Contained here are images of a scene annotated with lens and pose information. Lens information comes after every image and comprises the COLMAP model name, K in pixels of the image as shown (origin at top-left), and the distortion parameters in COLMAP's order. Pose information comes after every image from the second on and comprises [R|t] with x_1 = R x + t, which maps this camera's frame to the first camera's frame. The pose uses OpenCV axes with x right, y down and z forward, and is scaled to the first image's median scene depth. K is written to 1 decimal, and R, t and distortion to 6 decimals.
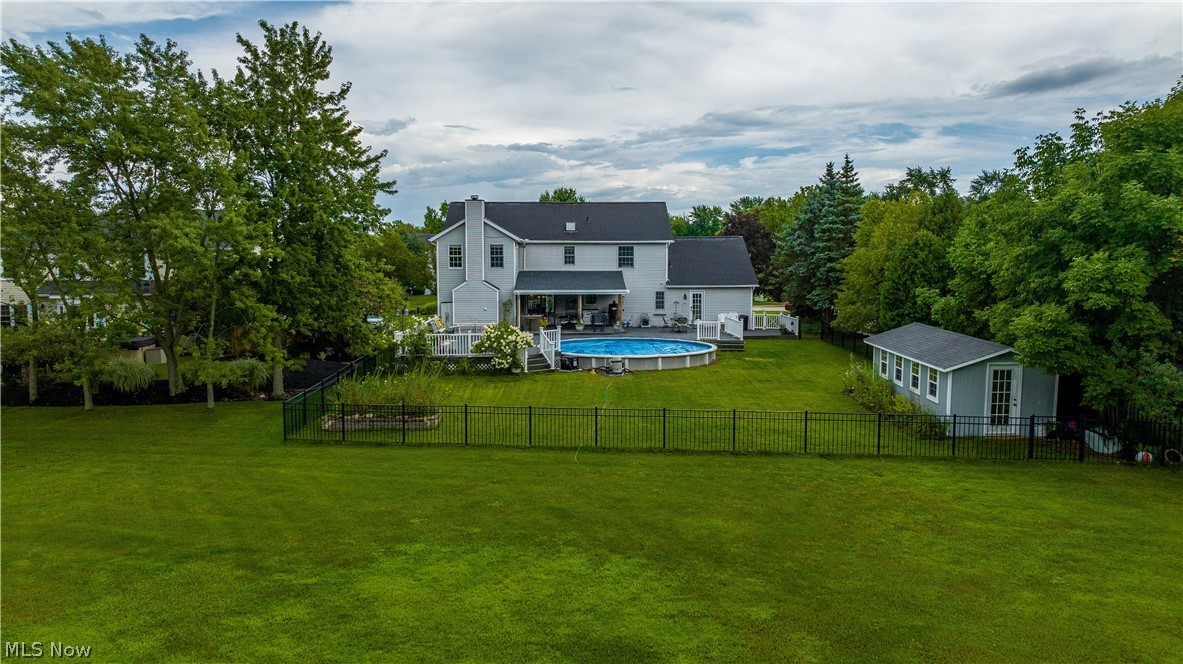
lens RADIAL K [[830.5, 0, 591.5], [0, 830.5, 332.0], [0, 0, 1]] dist [-0.020342, 0.001746]
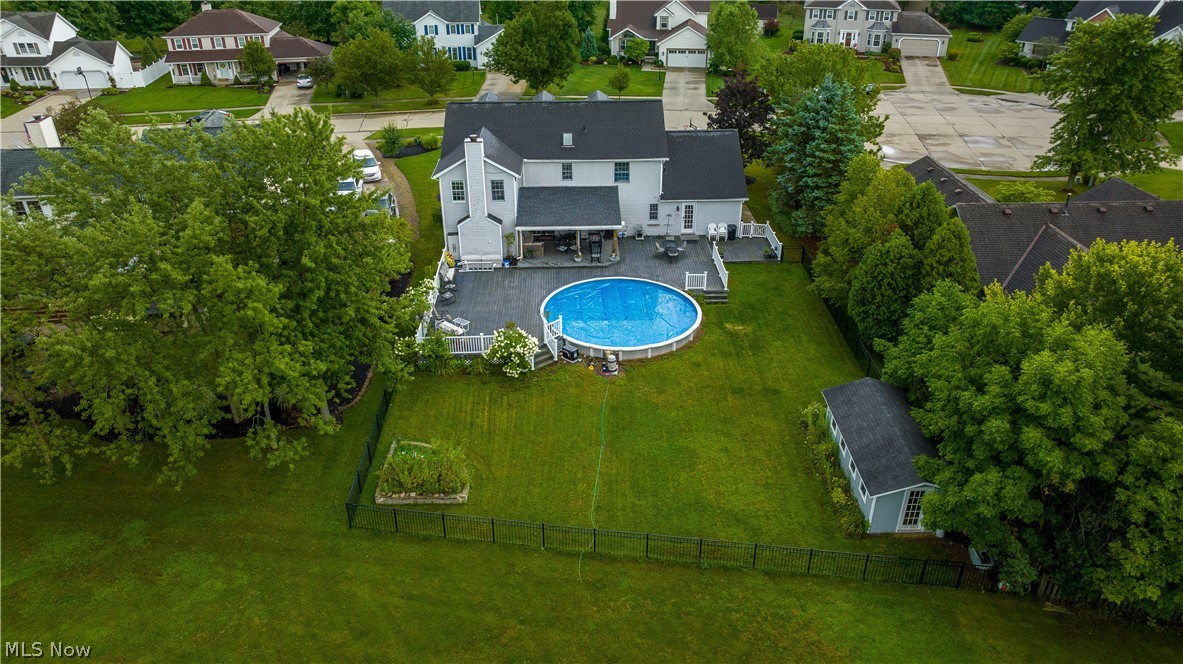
lens RADIAL K [[830.5, 0, 591.5], [0, 830.5, 332.0], [0, 0, 1]] dist [-0.020342, 0.001746]
pose [[0.999973, -0.007009, 0.002292, 0.000043], [0.005534, 0.918735, 0.394835, -0.339412], [-0.004873, -0.394812, 0.918749, -0.028834]]
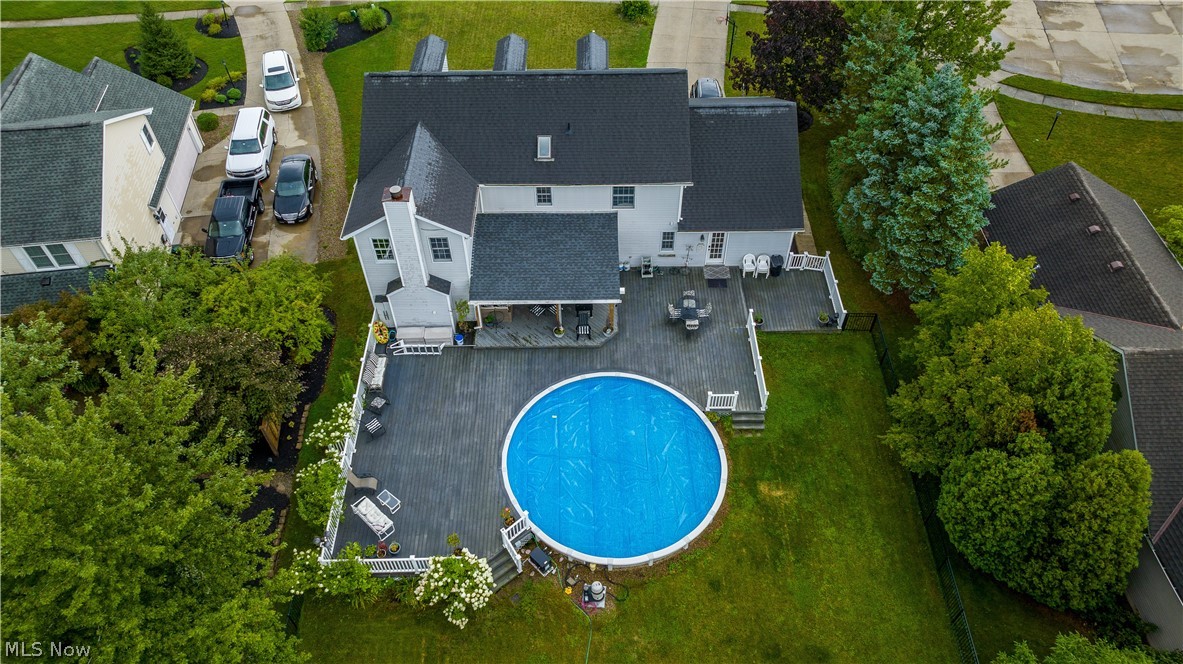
lens RADIAL K [[830.5, 0, 591.5], [0, 830.5, 332.0], [0, 0, 1]] dist [-0.020342, 0.001746]
pose [[0.999896, 0.004582, -0.013646, 0.026289], [0.006051, 0.726339, 0.687310, -0.531141], [0.013061, -0.687321, 0.726236, 0.434002]]
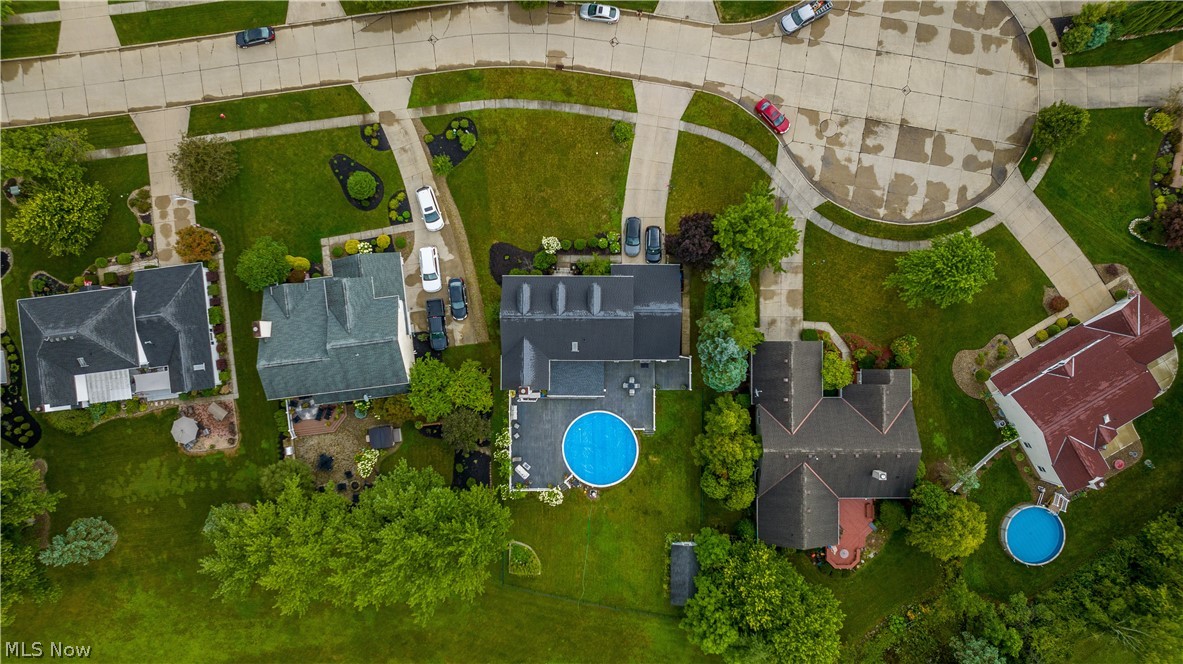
lens RADIAL K [[830.5, 0, 591.5], [0, 830.5, 332.0], [0, 0, 1]] dist [-0.020342, 0.001746]
pose [[0.999700, 0.023407, -0.007222, 0.022564], [0.004679, 0.106959, 0.994252, -2.008224], [0.024045, -0.993988, 0.106818, 0.923872]]
